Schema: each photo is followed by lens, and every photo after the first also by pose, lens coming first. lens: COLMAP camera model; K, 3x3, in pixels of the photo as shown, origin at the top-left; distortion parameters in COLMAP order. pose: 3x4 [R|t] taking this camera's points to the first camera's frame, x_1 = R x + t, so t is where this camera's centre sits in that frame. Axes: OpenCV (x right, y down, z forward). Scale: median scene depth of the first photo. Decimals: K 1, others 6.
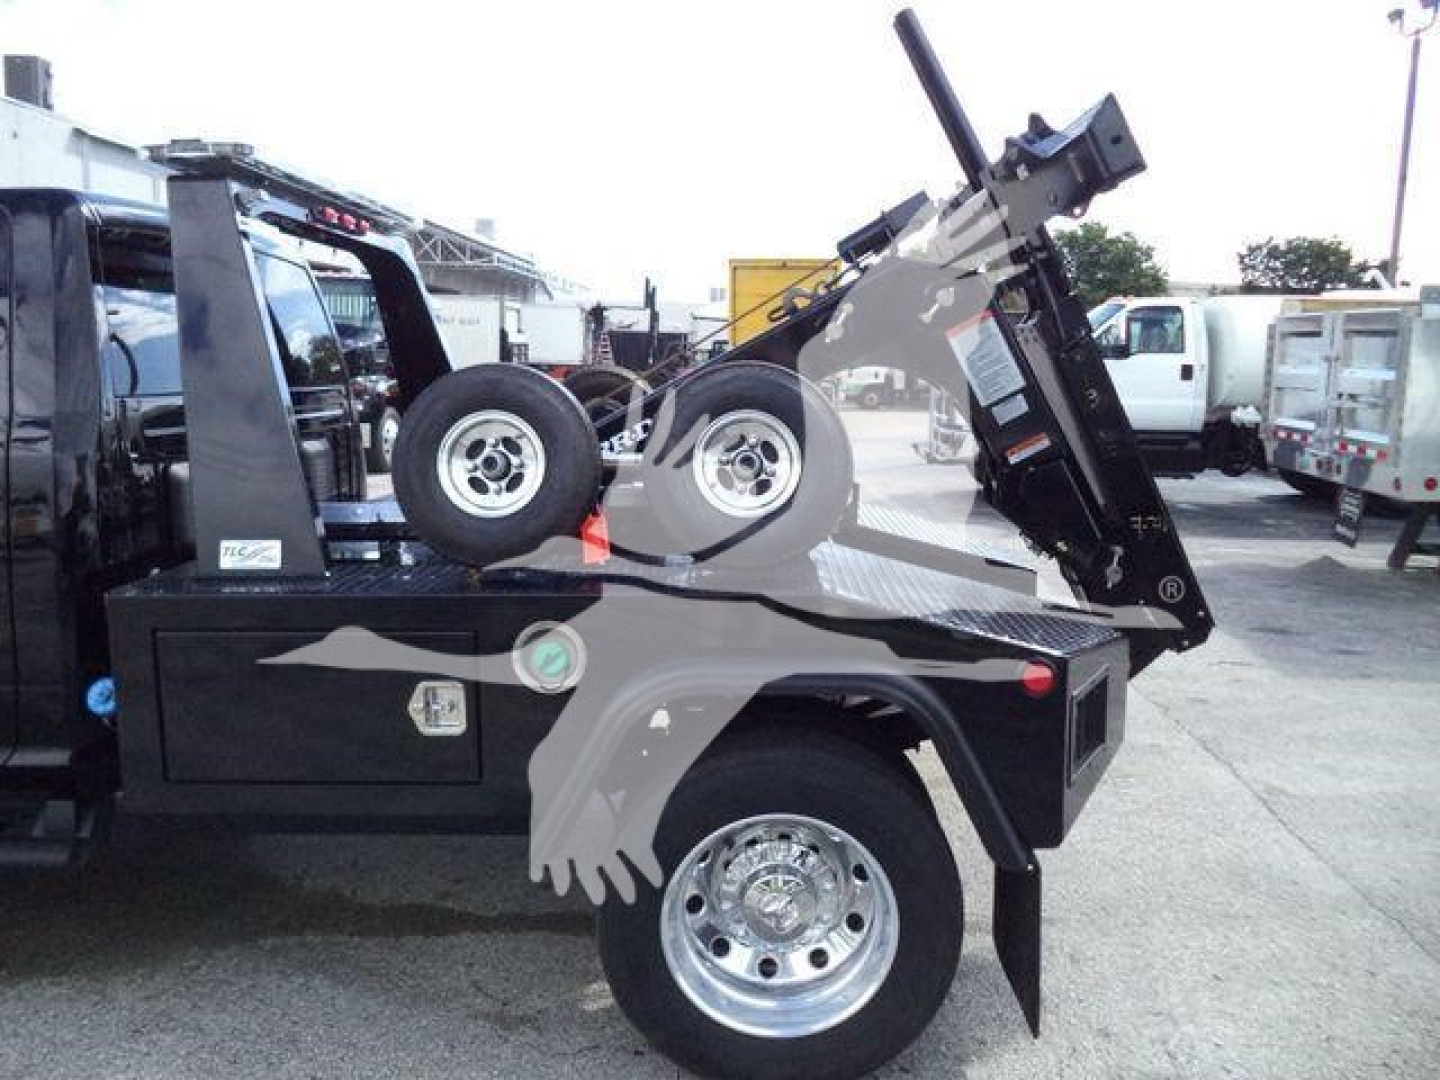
lens RADIAL K [[1097.9, 0, 725.3], [0, 1097.9, 567.2], [0, 0, 1]] dist [-0.054783, 0.028808]
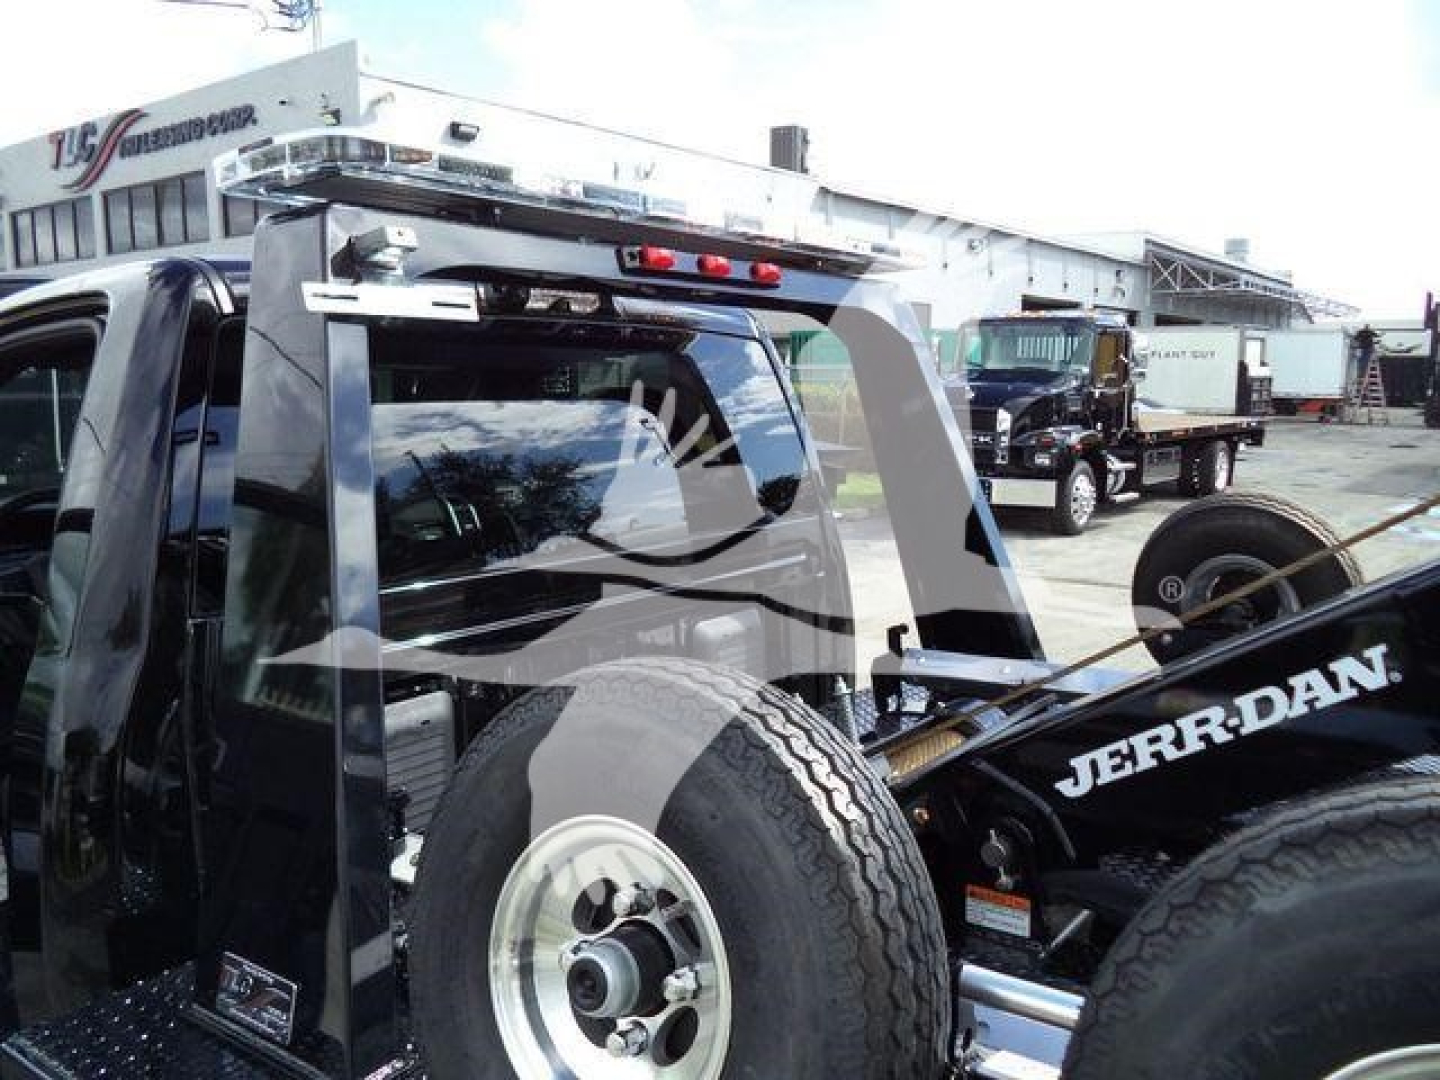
lens RADIAL K [[1141.6, 0, 780.9], [0, 1141.6, 545.8], [0, 0, 1]] dist [-0.056129, 0.036038]
pose [[0.830004, 0.049730, -0.555536, 0.000521], [-0.078995, 0.996458, -0.028823, -0.021795], [0.552135, 0.067808, 0.830993, 0.073056]]
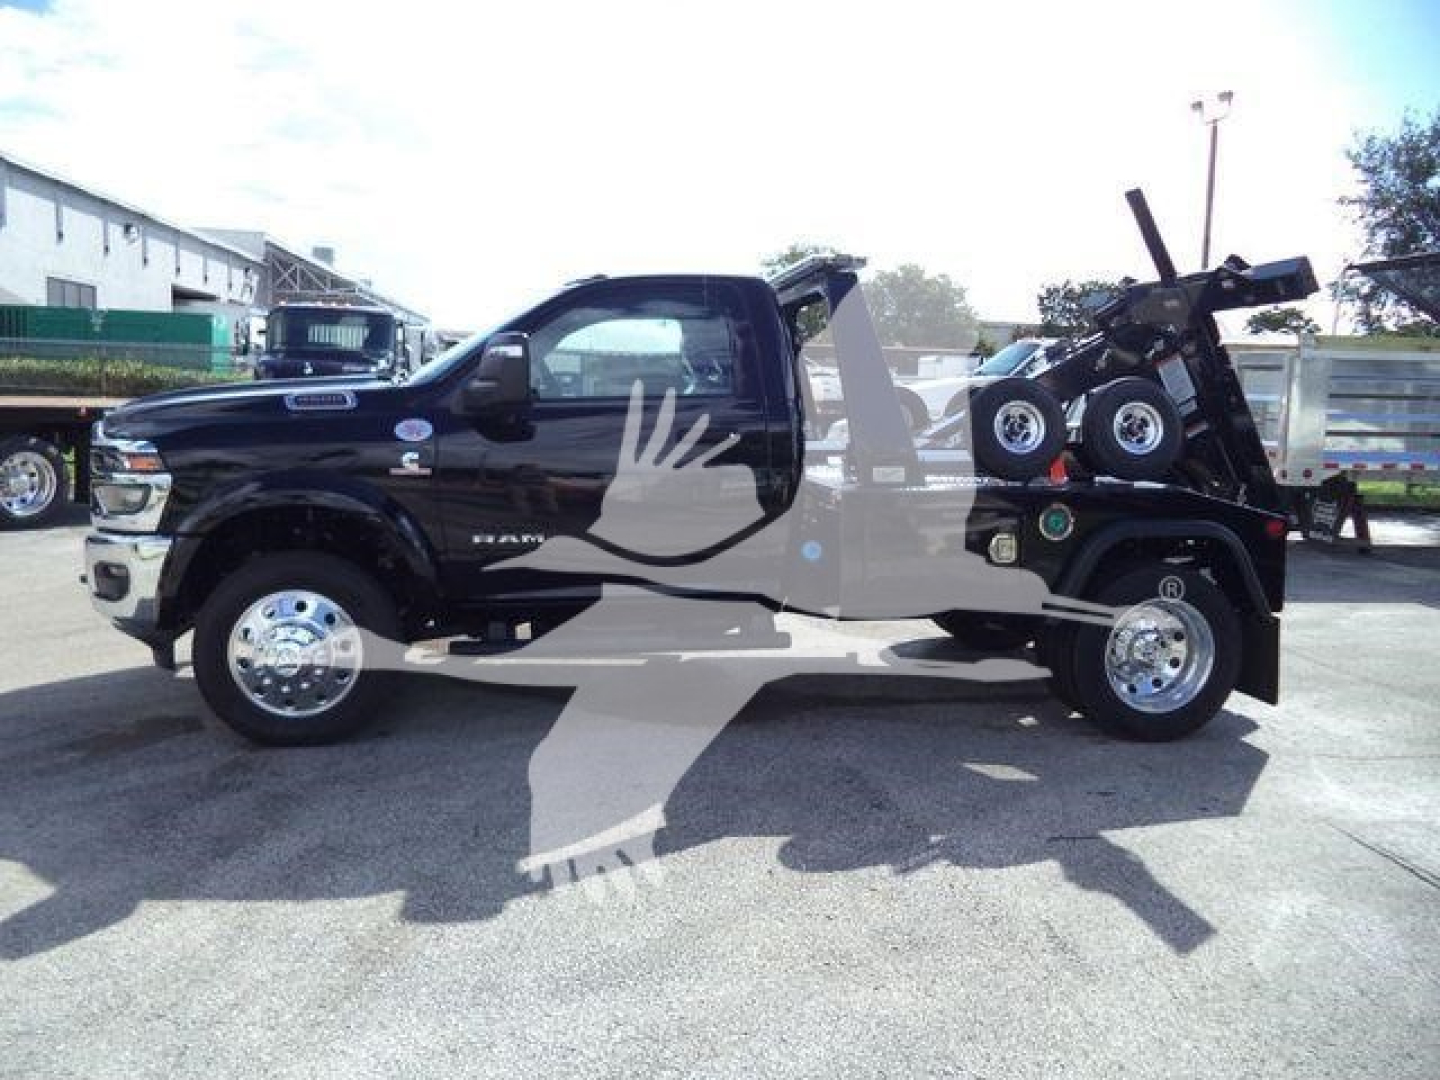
lens RADIAL K [[1114.7, 0, 720.0], [0, 1114.7, 540.0], [0, 0, 1]] dist [-0.050489, 0.000372]
pose [[0.986278, -0.014075, 0.164494, -0.107390], [0.023169, 0.998299, -0.053501, 0.020357], [-0.163462, 0.056578, 0.984926, -0.087204]]
